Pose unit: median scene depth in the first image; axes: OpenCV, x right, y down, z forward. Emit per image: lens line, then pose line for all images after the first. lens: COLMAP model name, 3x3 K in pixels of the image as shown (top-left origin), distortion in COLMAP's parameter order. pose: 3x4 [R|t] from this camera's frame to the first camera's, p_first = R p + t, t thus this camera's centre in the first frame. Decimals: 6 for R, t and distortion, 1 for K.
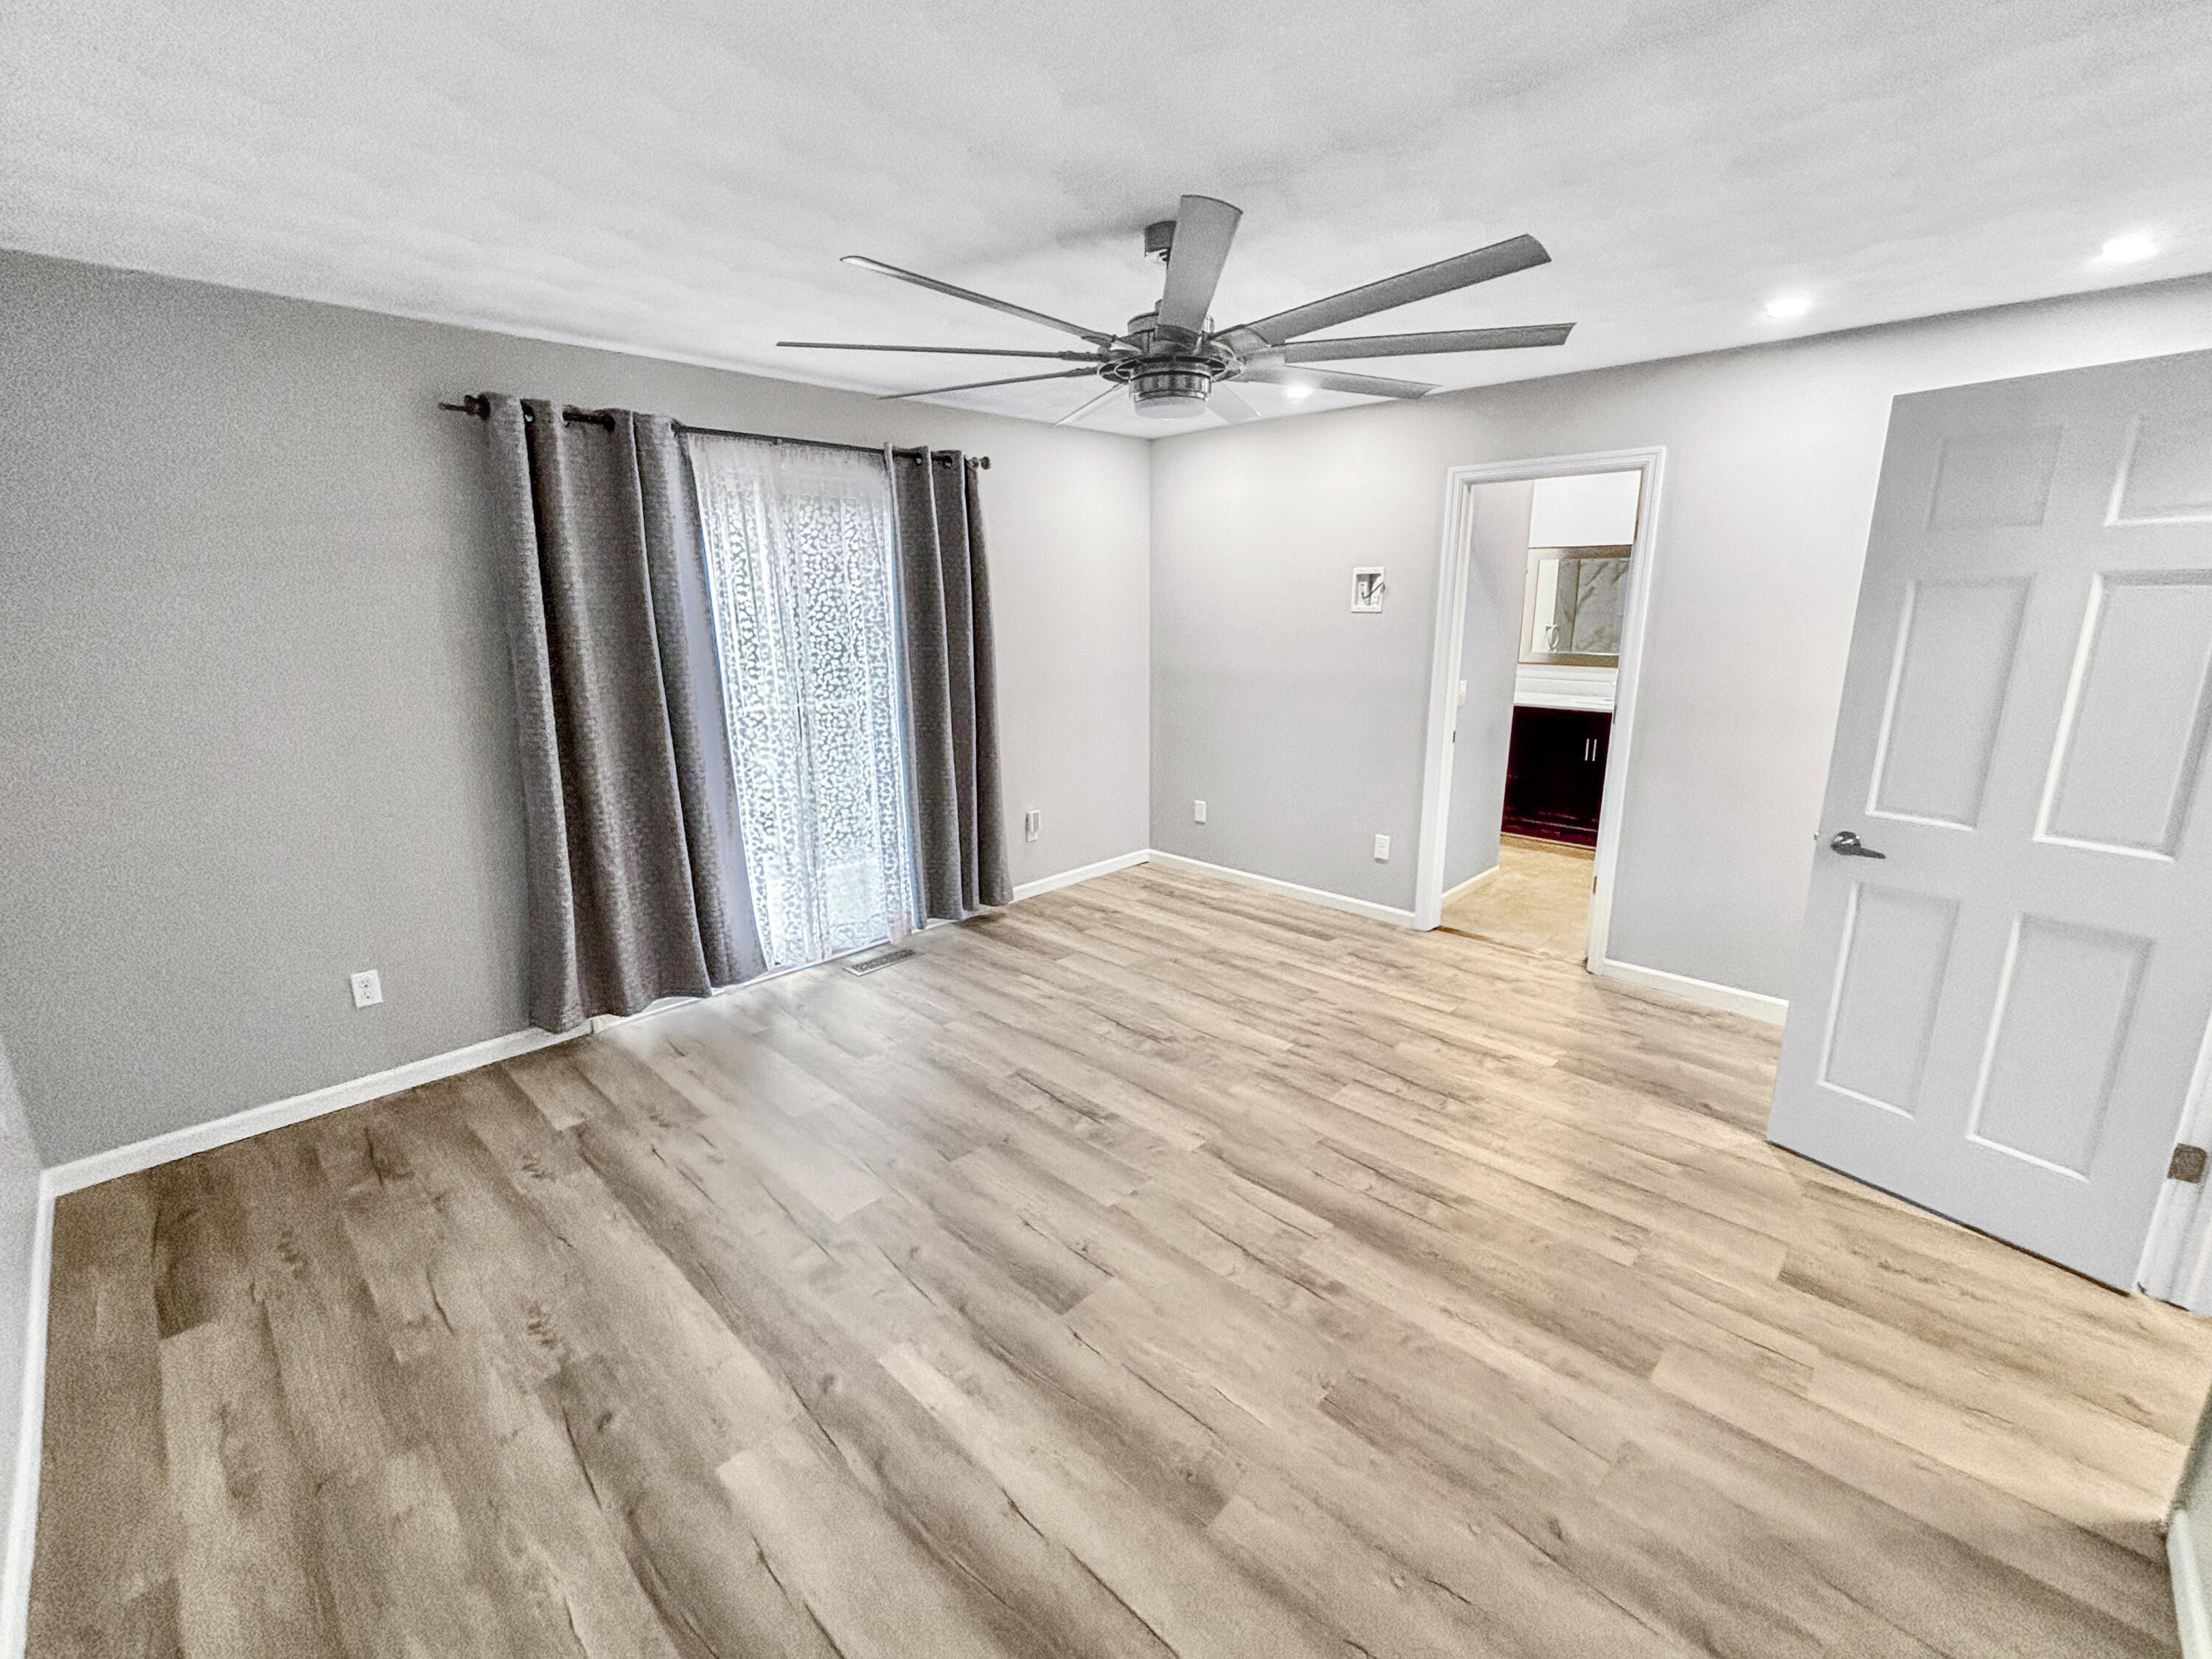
lens RADIAL K [[914.6, 0, 1113.2], [0, 914.6, 827.4], [0, 0, 1]] dist [0.001553, -0.000487]
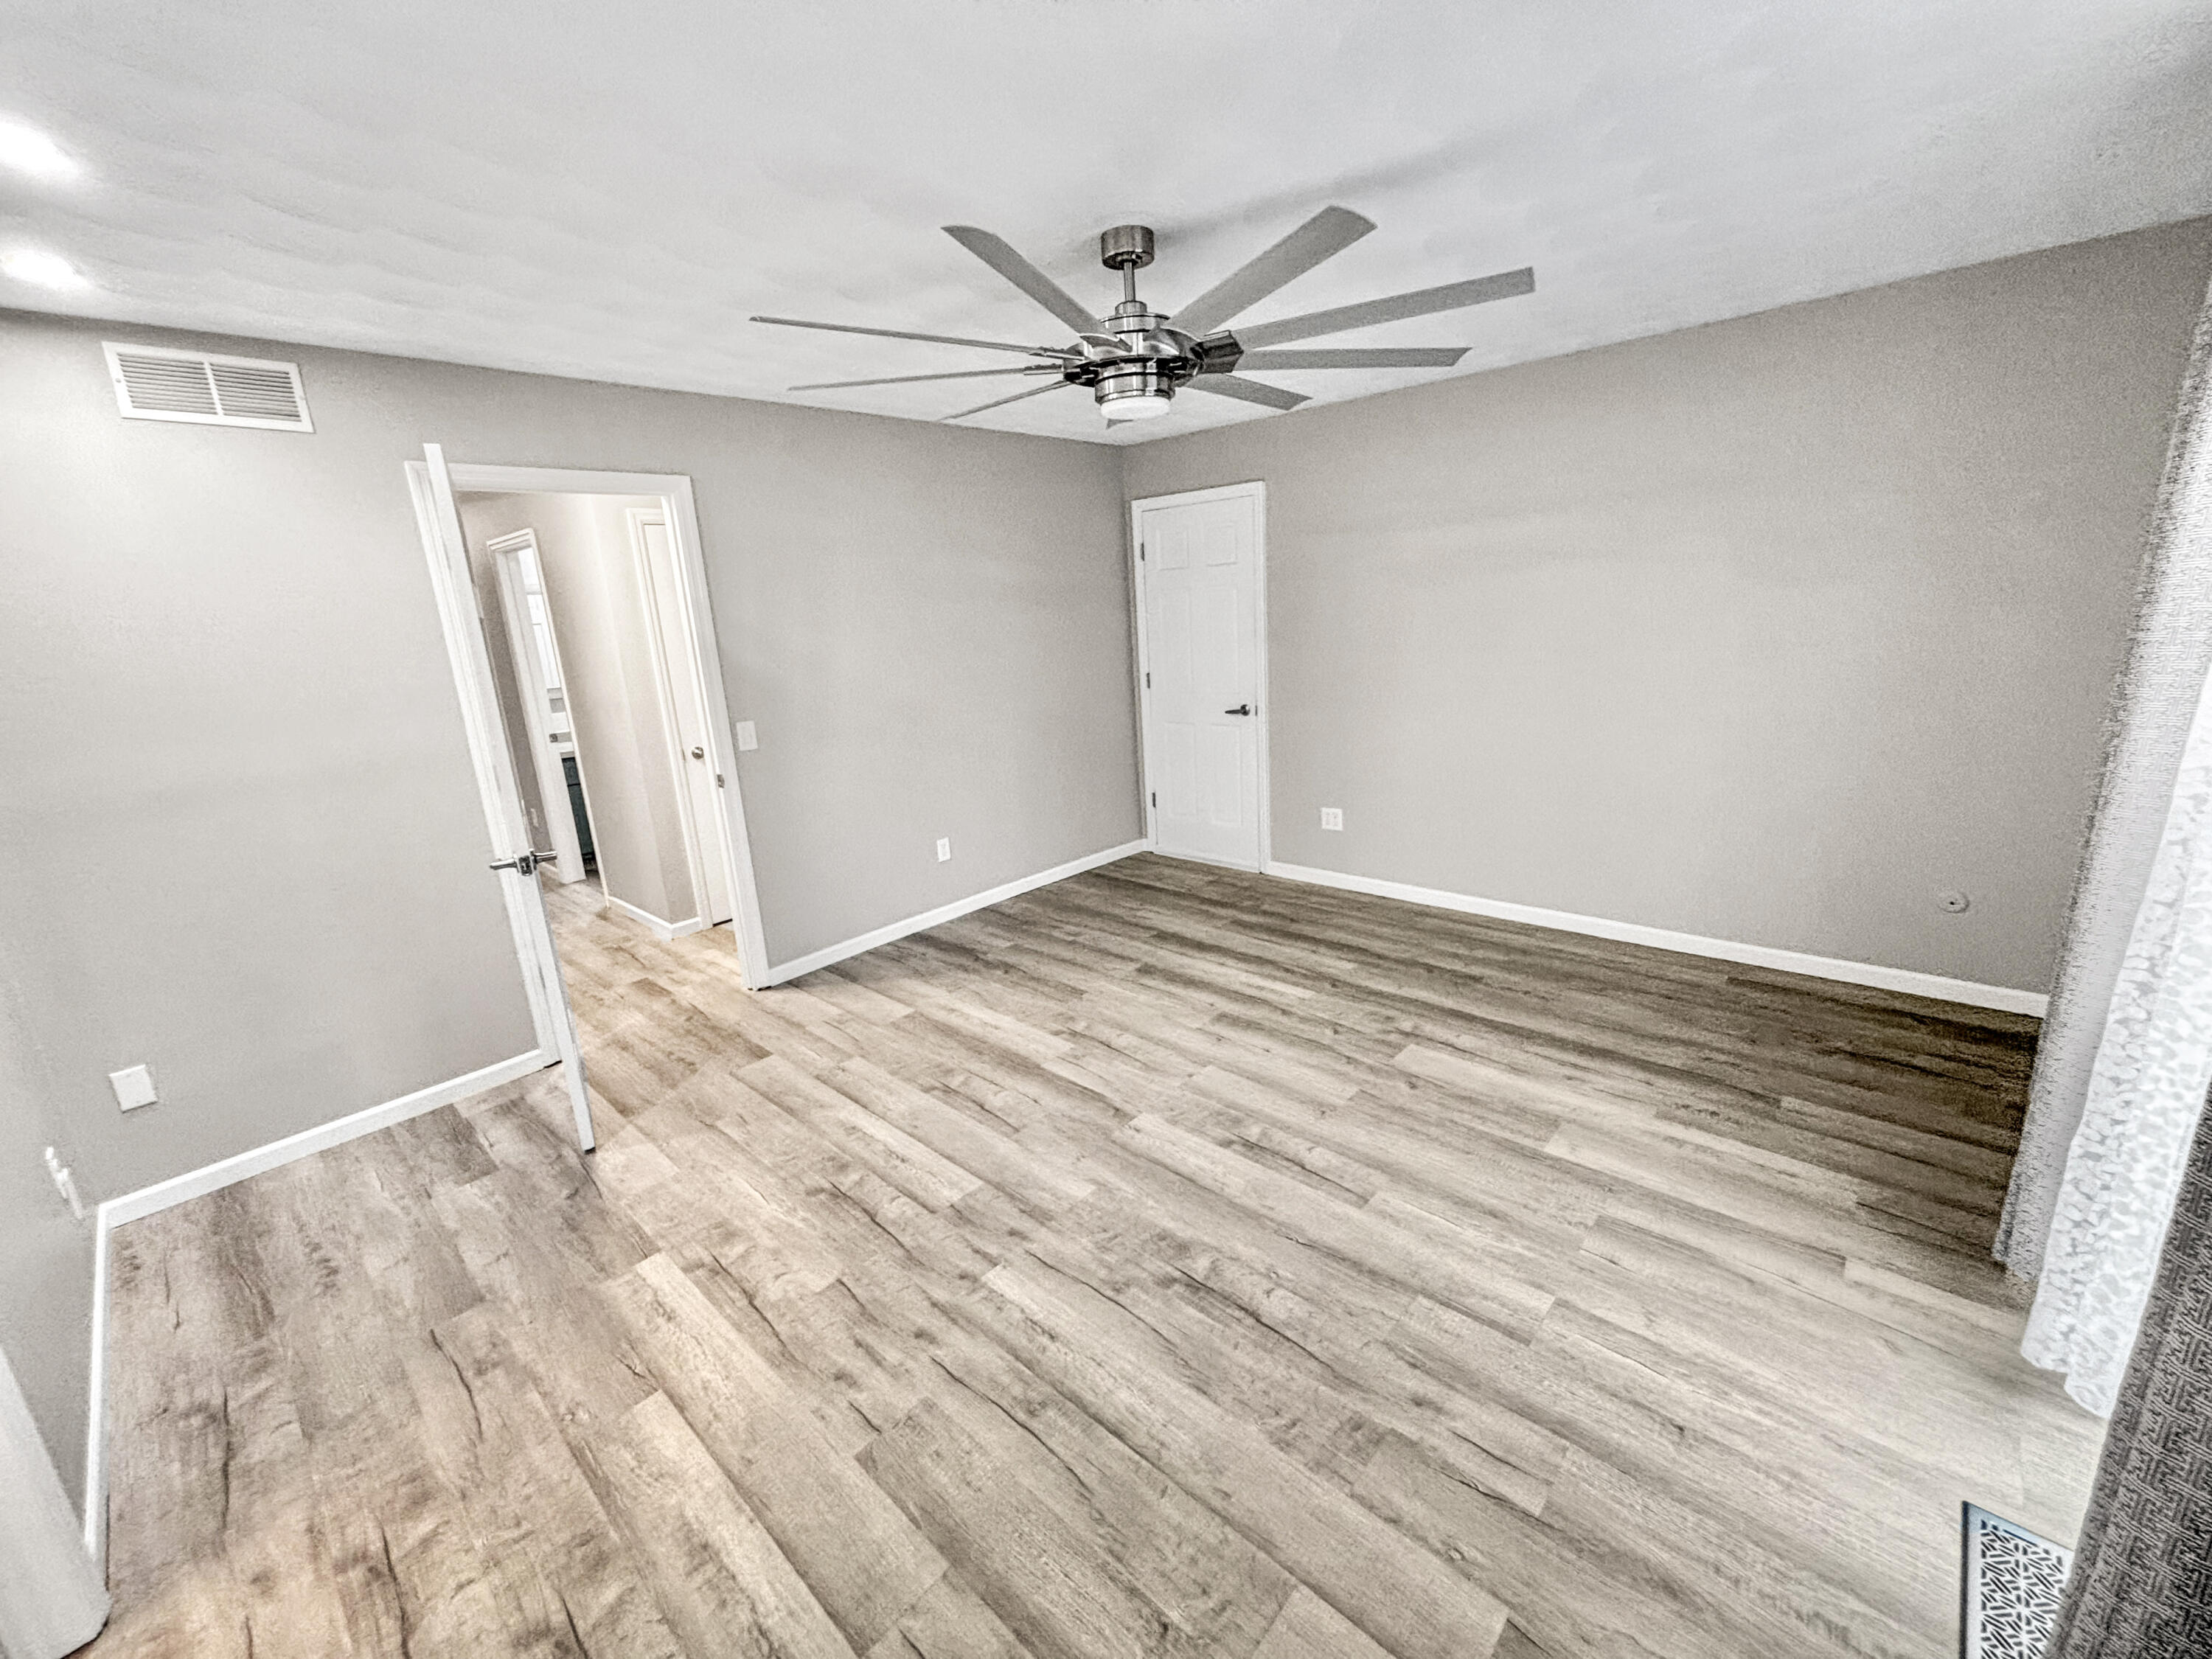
lens RADIAL K [[914.6, 0, 1113.2], [0, 914.6, 827.4], [0, 0, 1]] dist [0.001553, -0.000487]
pose [[-0.997541, 0.069653, -0.007710, 0.105169], [0.057698, 0.878766, 0.473753, -0.447564], [0.039774, 0.472144, -0.880624, 1.783658]]
